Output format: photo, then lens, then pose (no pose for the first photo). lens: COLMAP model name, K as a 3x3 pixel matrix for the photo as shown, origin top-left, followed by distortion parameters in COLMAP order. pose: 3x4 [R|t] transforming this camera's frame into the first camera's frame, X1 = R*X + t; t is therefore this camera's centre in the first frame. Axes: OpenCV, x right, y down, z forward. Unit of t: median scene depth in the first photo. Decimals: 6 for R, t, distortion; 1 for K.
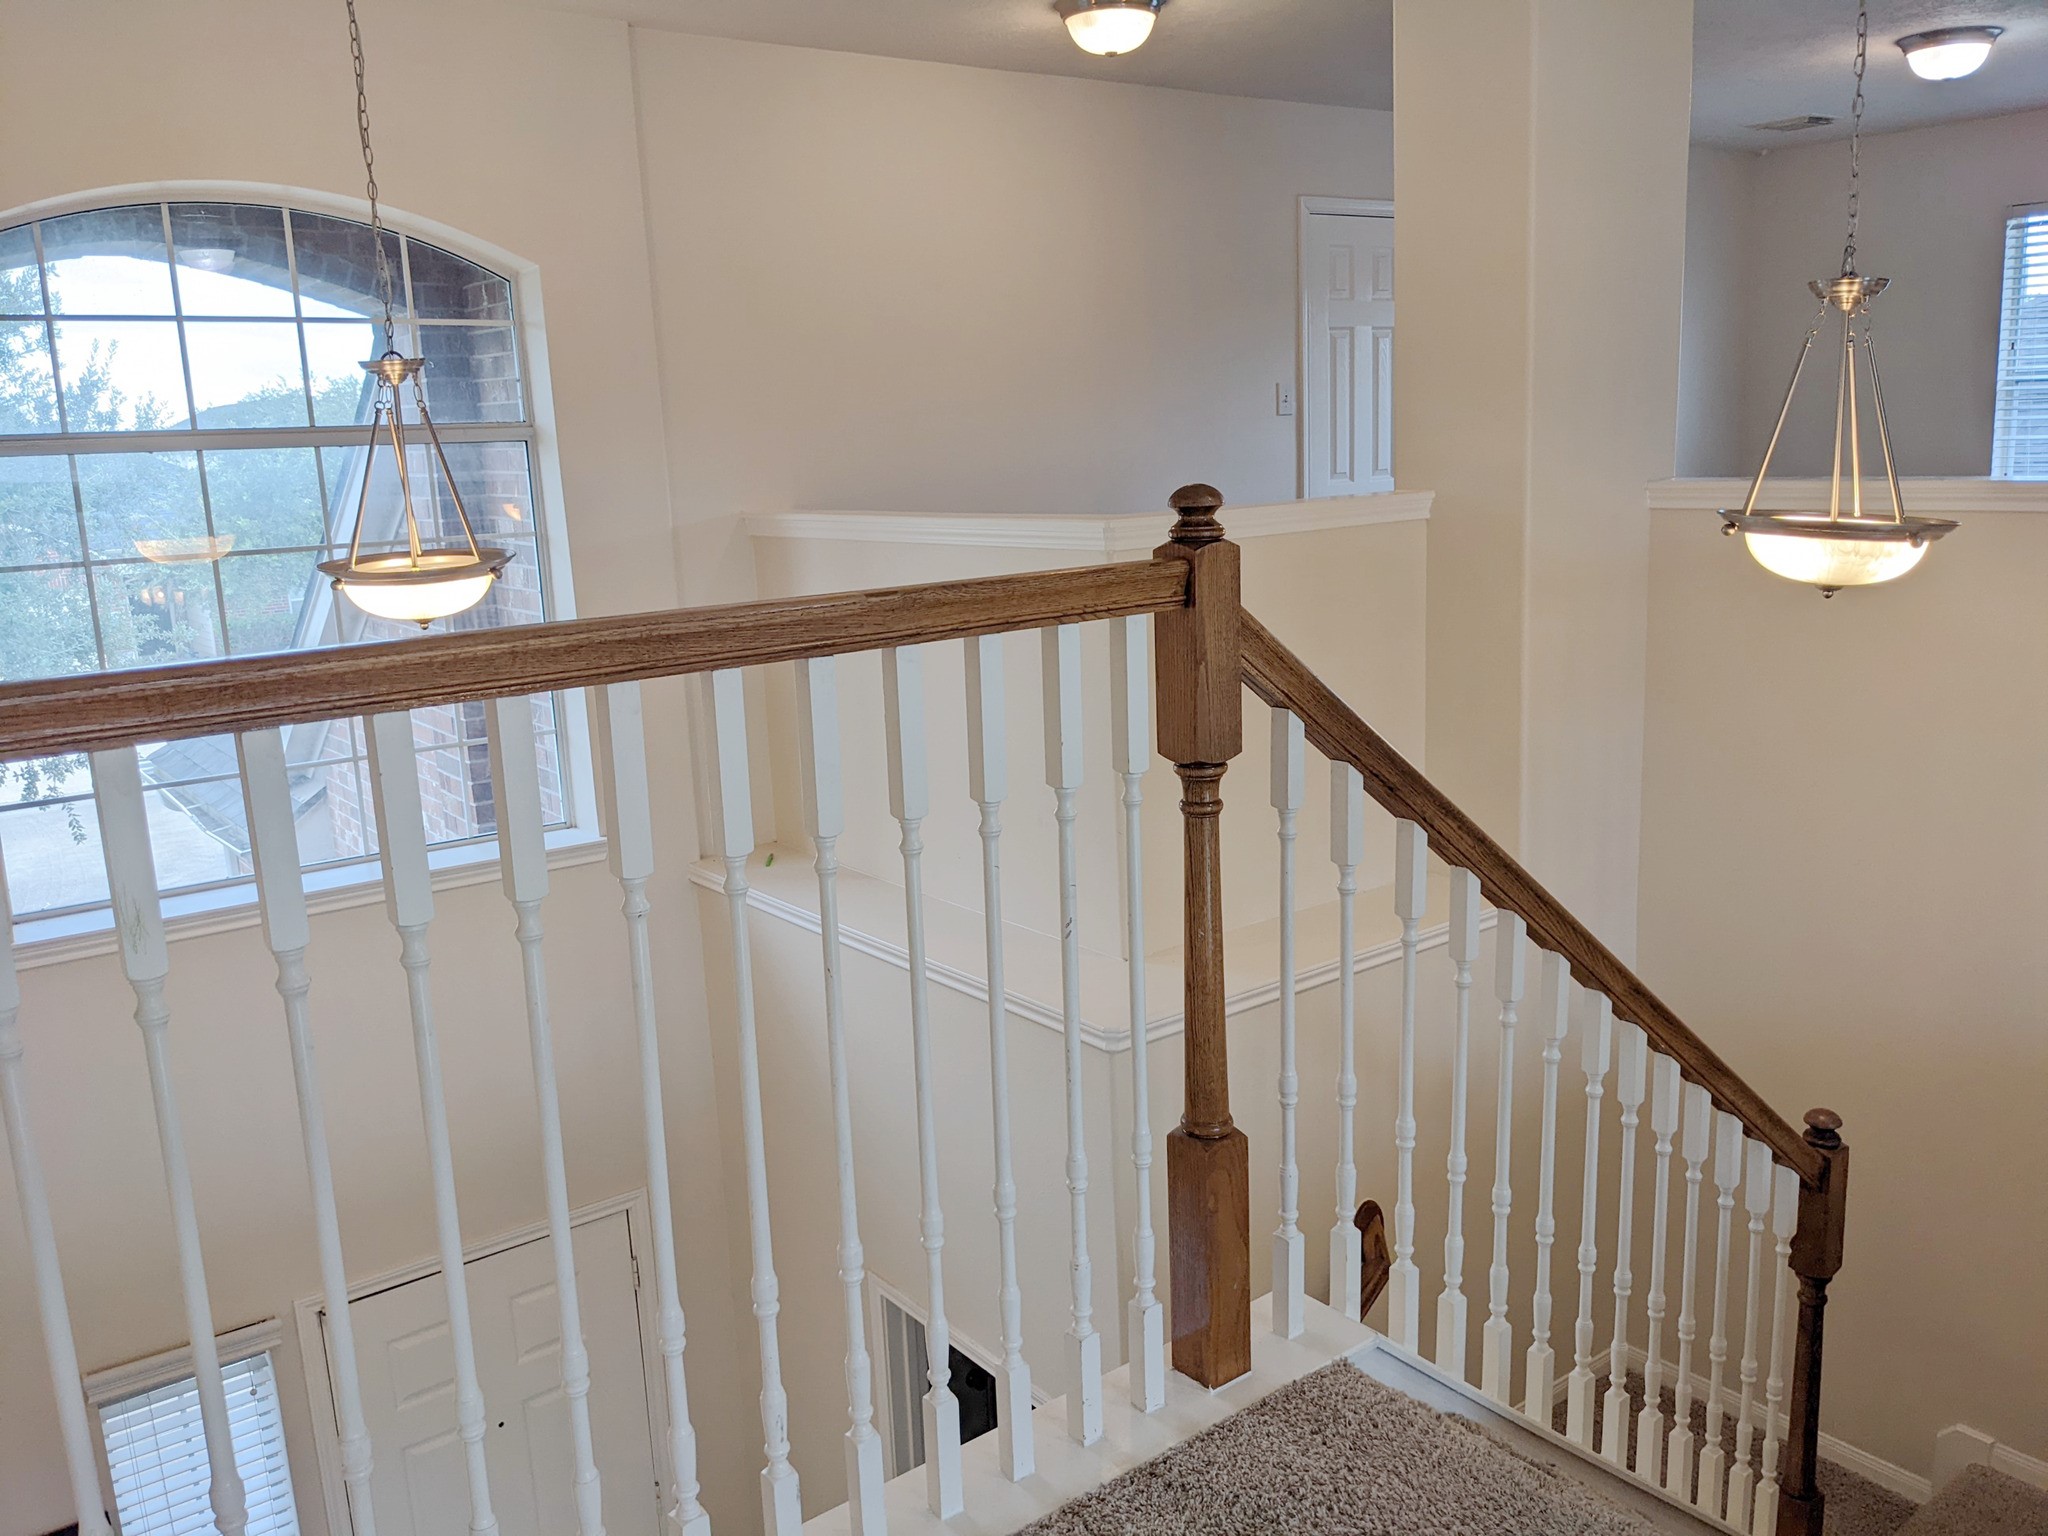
lens RADIAL K [[1621.5, 0, 1006.8], [0, 1621.5, 781.2], [0, 0, 1]] dist [0.030476, -0.049688]
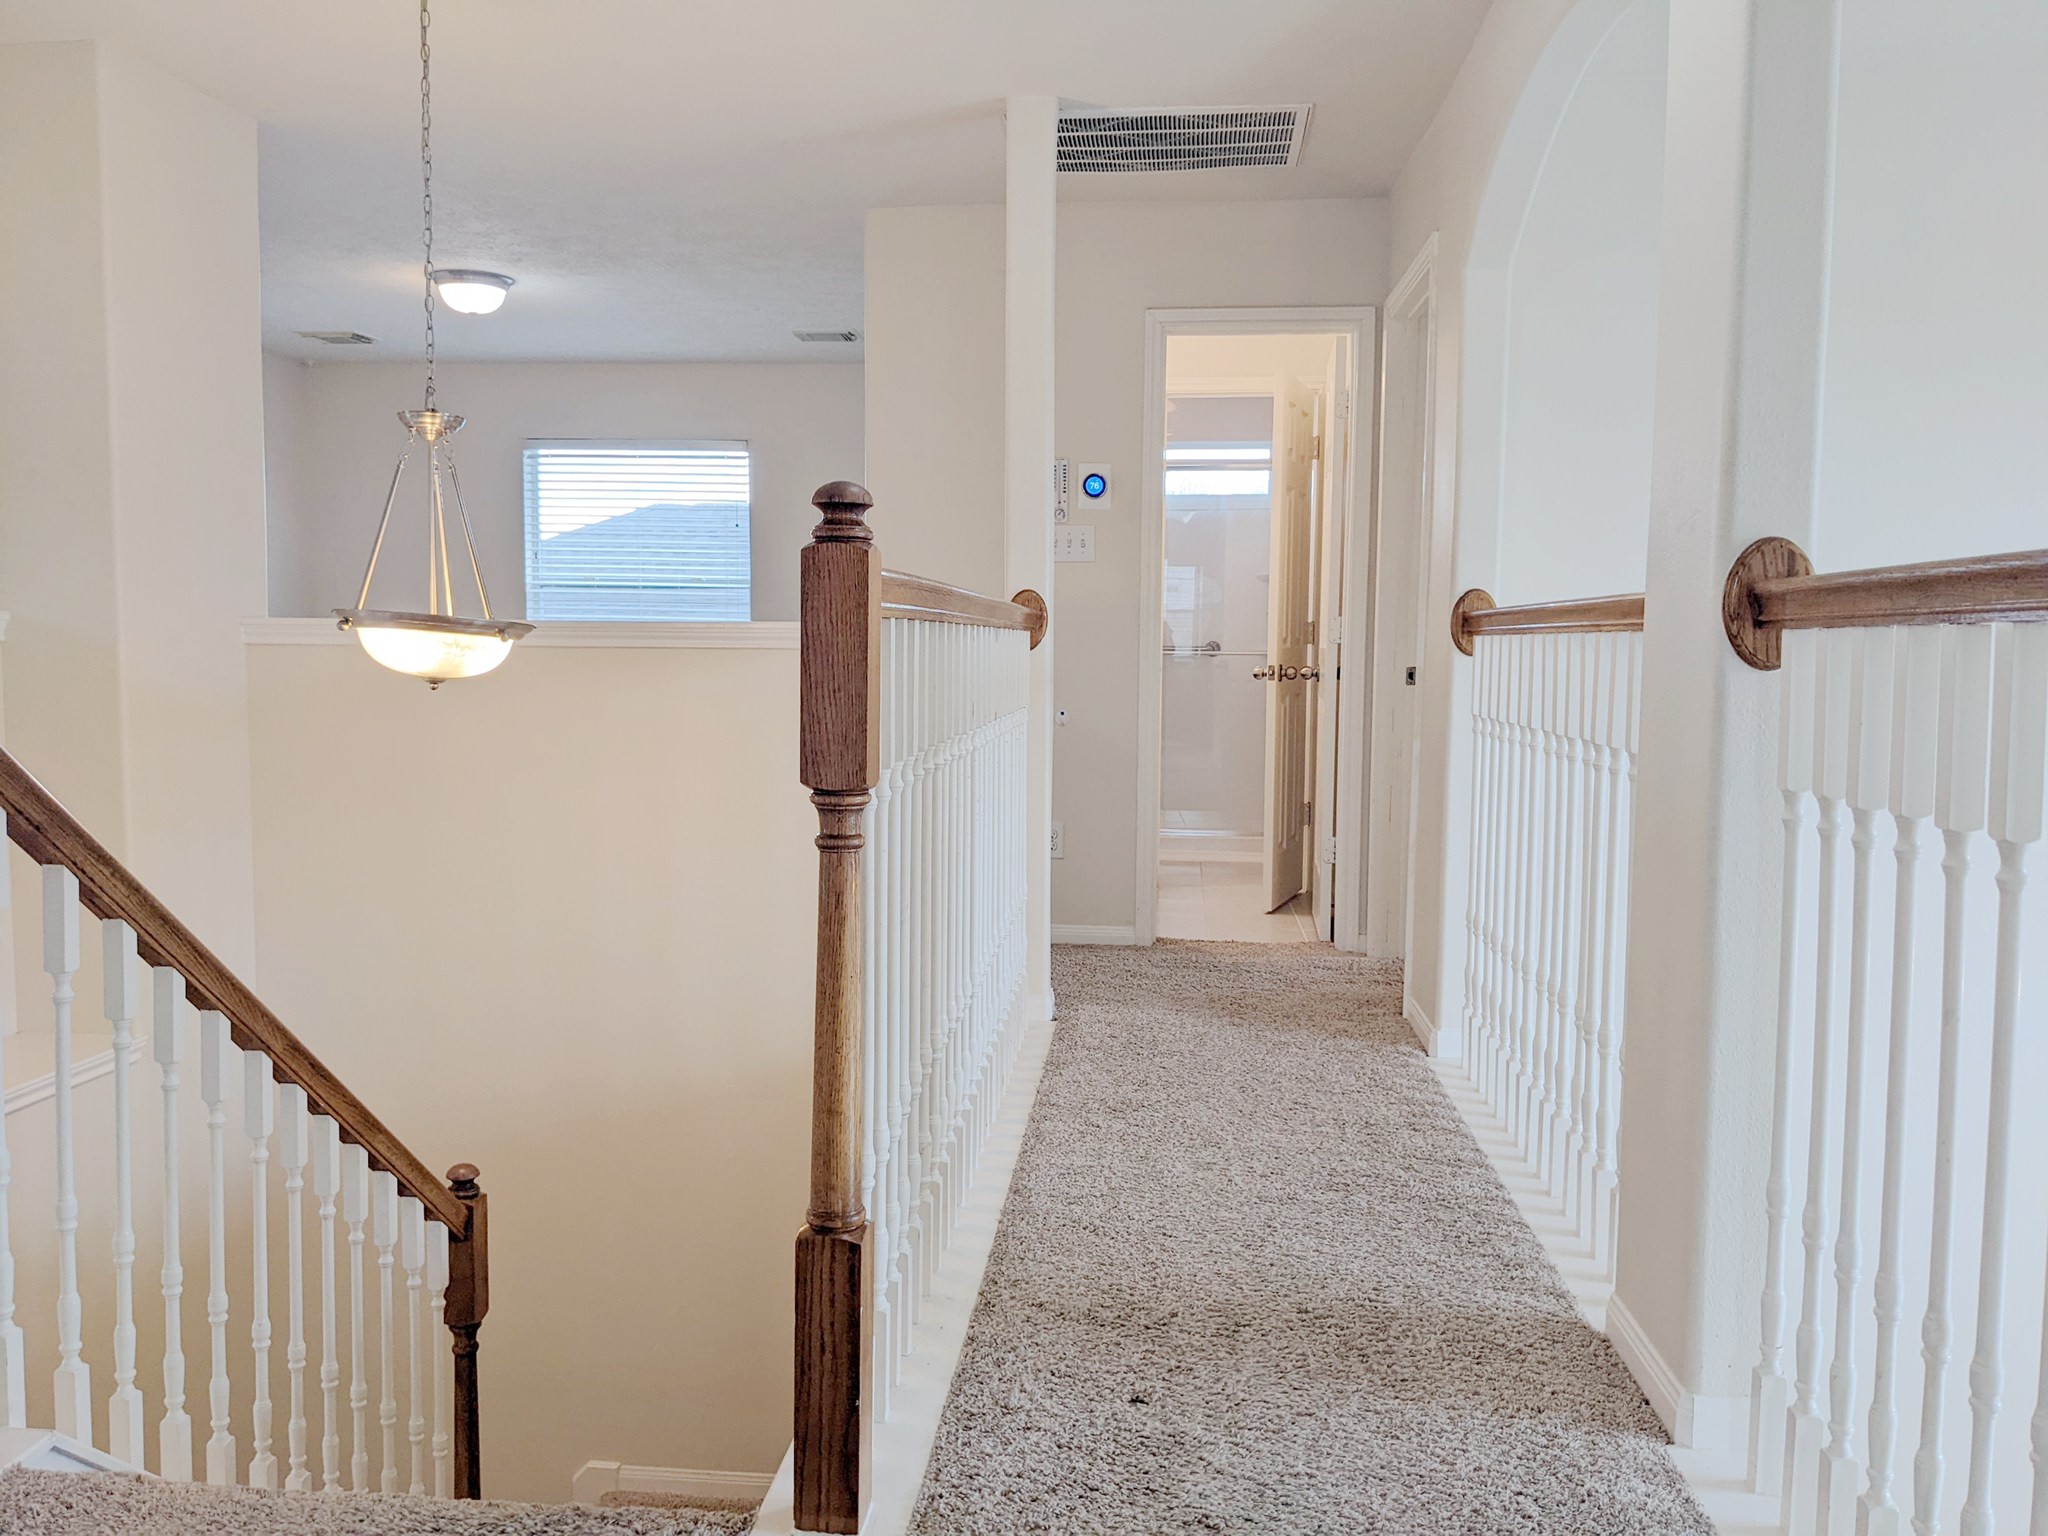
lens RADIAL K [[1621.5, 0, 1019.5], [0, 1621.5, 765.8], [0, 0, 1]] dist [0.030476, -0.049688]
pose [[0.668328, -0.005653, 0.743845, -0.063171], [0.114129, 0.988911, -0.095026, 0.091927], [-0.735060, 0.148403, 0.661562, -0.036422]]
